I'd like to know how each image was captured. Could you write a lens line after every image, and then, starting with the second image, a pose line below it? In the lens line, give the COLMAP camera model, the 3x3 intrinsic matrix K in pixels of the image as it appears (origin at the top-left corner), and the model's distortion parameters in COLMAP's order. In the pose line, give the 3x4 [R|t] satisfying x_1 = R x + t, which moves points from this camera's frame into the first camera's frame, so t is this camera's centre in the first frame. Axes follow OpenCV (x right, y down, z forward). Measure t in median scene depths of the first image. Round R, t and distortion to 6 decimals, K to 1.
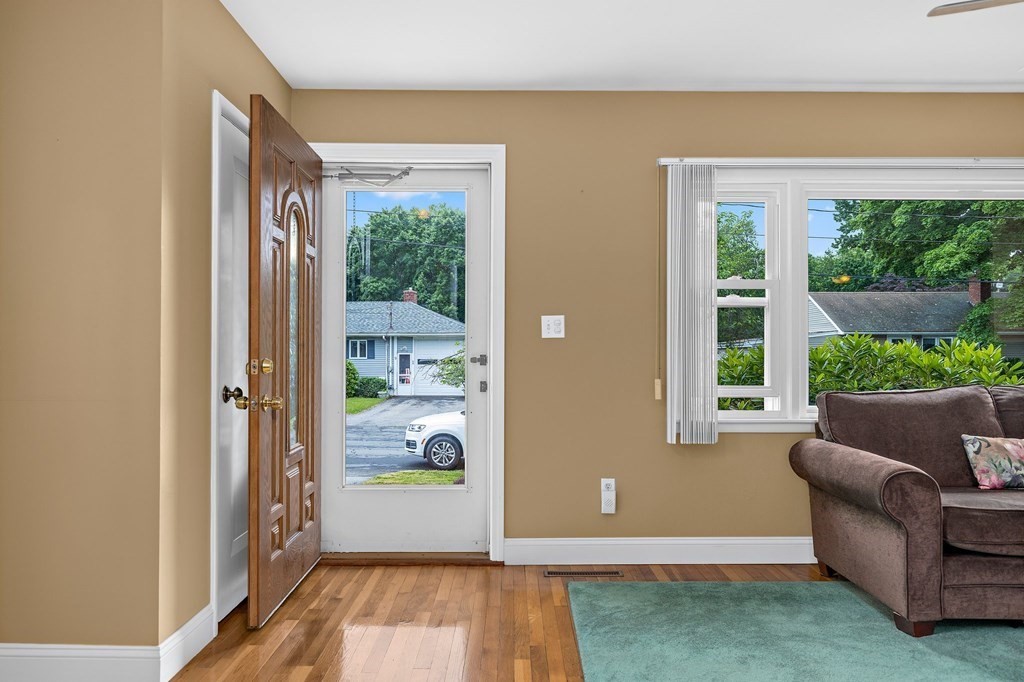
lens RADIAL K [[694.2, 0, 510.2], [0, 694.2, 349.1], [0, 0, 1]] dist [-0.000545, -0.004685]
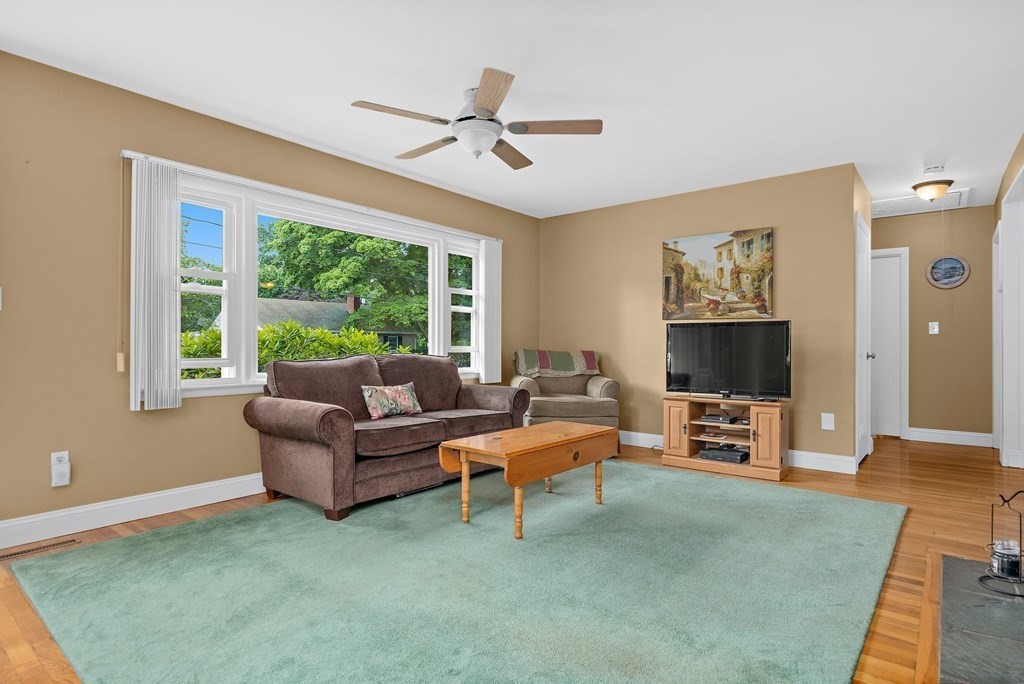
lens RADIAL K [[540.5, 0, 516.7], [0, 540.5, 346.8], [0, 0, 1]] dist [0.000491, 0.001432]
pose [[0.625492, 0.001502, 0.780229, -0.061005], [-0.004811, 0.999987, 0.001932, 0.029574], [-0.780216, -0.004962, 0.625491, -0.015222]]
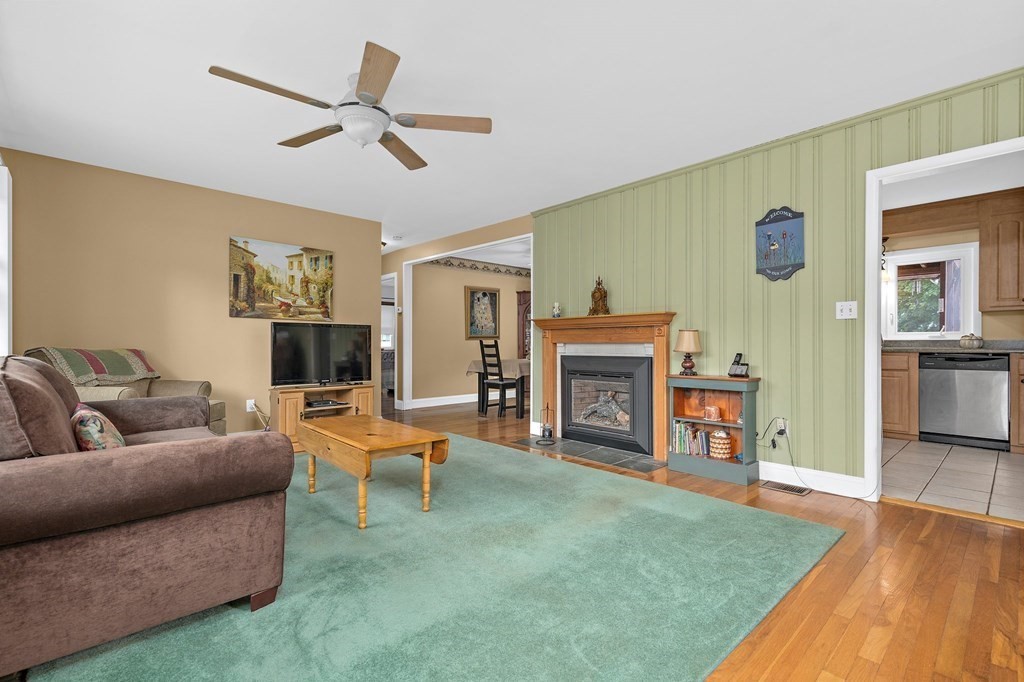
lens RADIAL K [[468.9, 0, 512.4], [0, 468.9, 350.1], [0, 0, 1]] dist [0.000940, -0.000881]
pose [[-0.677673, -0.009475, 0.735302, -0.117279], [-0.004392, 0.999951, 0.008837, 0.032992], [-0.735350, 0.002759, -0.677682, 0.903603]]
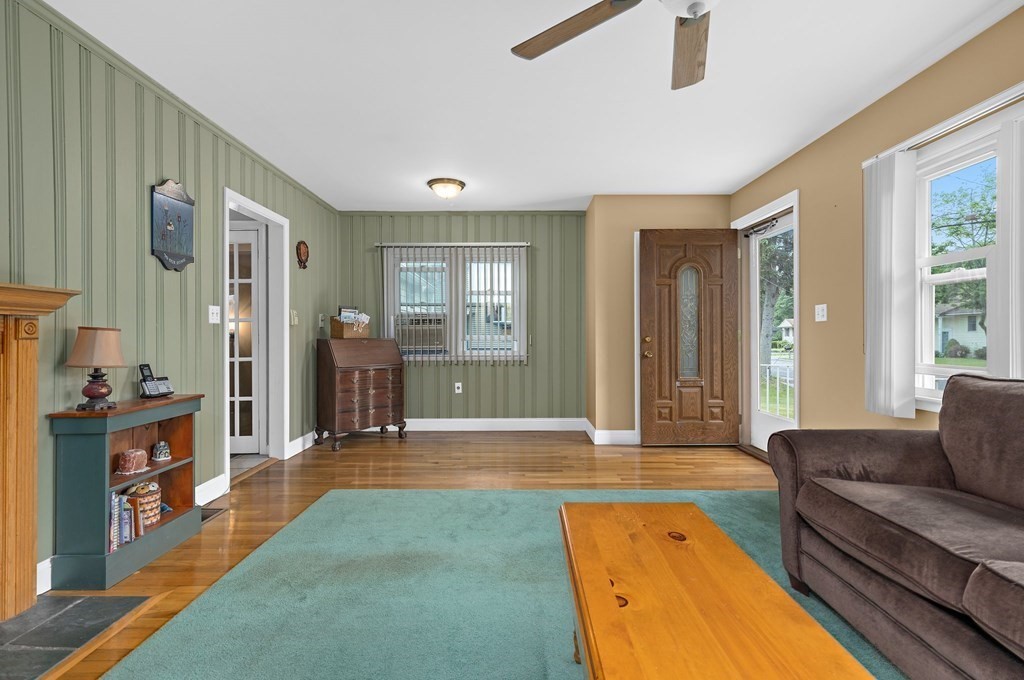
lens RADIAL K [[468.9, 0, 516.4], [0, 468.9, 334.7], [0, 0, 1]] dist [0.000940, -0.000881]
pose [[0.005715, -0.003357, -0.999978, 0.988891], [0.007203, 0.999969, -0.003316, 0.008725], [0.999958, -0.007183, 0.005739, 0.416205]]
